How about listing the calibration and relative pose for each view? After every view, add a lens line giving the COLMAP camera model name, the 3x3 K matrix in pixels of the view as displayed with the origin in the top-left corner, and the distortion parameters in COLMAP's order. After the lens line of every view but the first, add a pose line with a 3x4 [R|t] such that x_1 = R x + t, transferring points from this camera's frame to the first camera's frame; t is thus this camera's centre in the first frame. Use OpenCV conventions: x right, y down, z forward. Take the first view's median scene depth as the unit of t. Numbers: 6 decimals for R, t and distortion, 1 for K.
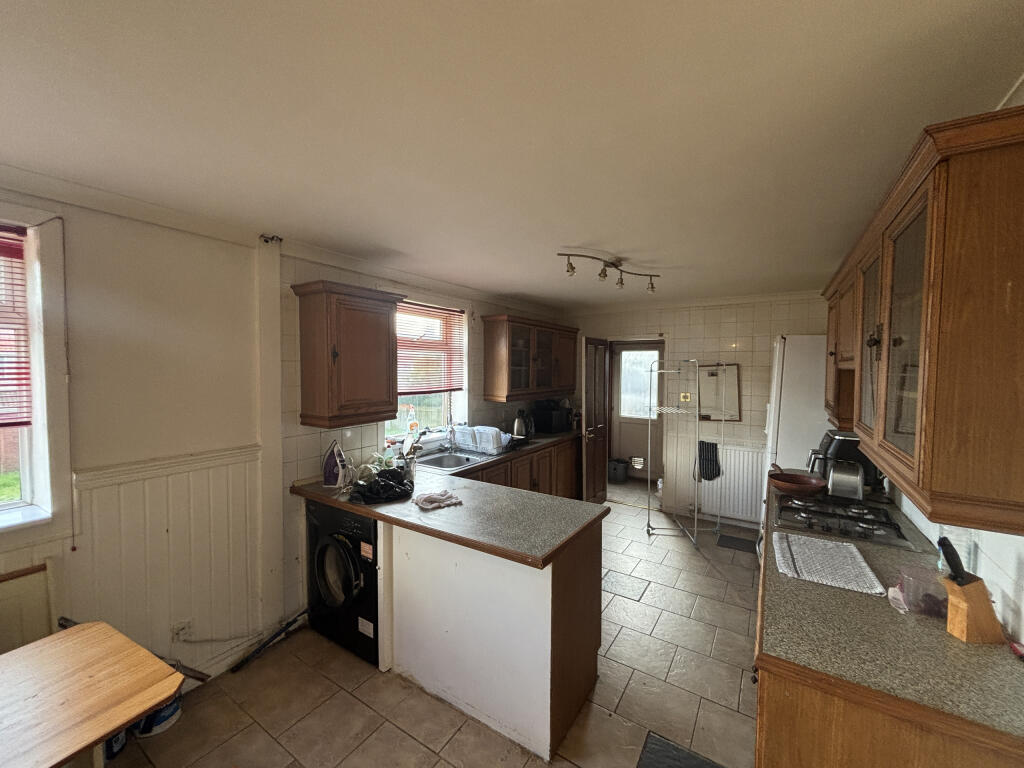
lens RADIAL K [[409.6, 0, 512.0], [0, 409.6, 384.0], [0, 0, 1]] dist [0.000058, 0.000001]
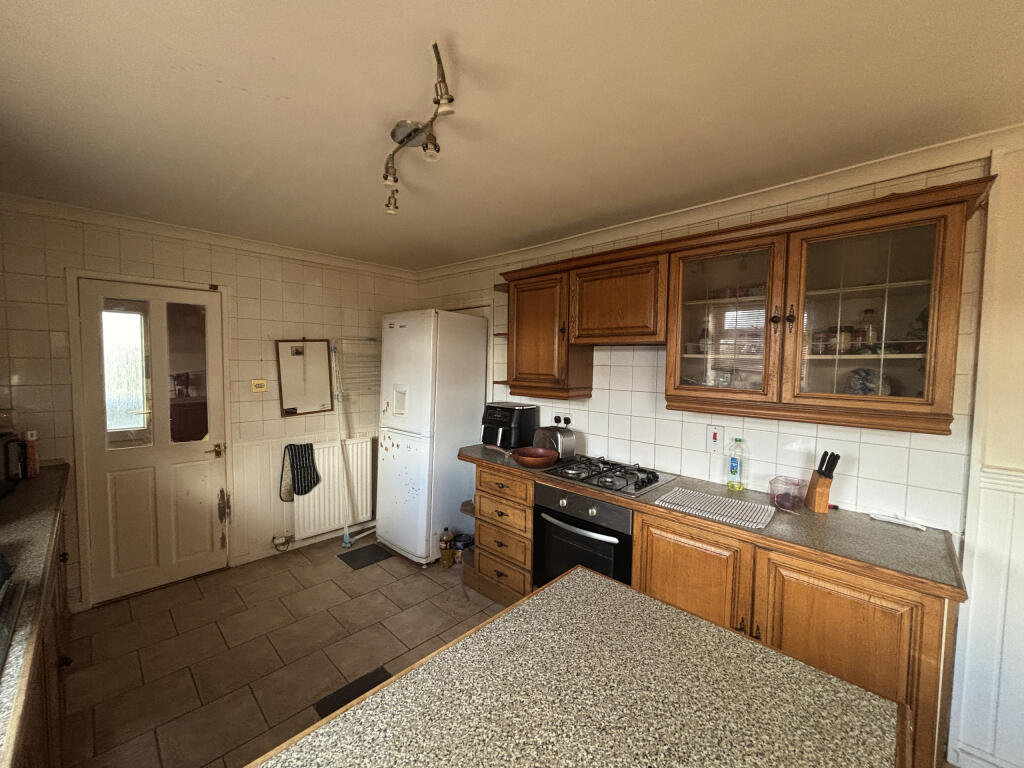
lens RADIAL K [[409.6, 0, 512.0], [0, 409.6, 384.0], [0, 0, 1]] dist [0.000058, 0.000001]
pose [[0.193753, -0.058016, 0.979333, -0.166098], [0.026741, 0.998191, 0.053842, 0.004069], [-0.980686, 0.015756, 0.194954, 0.481901]]
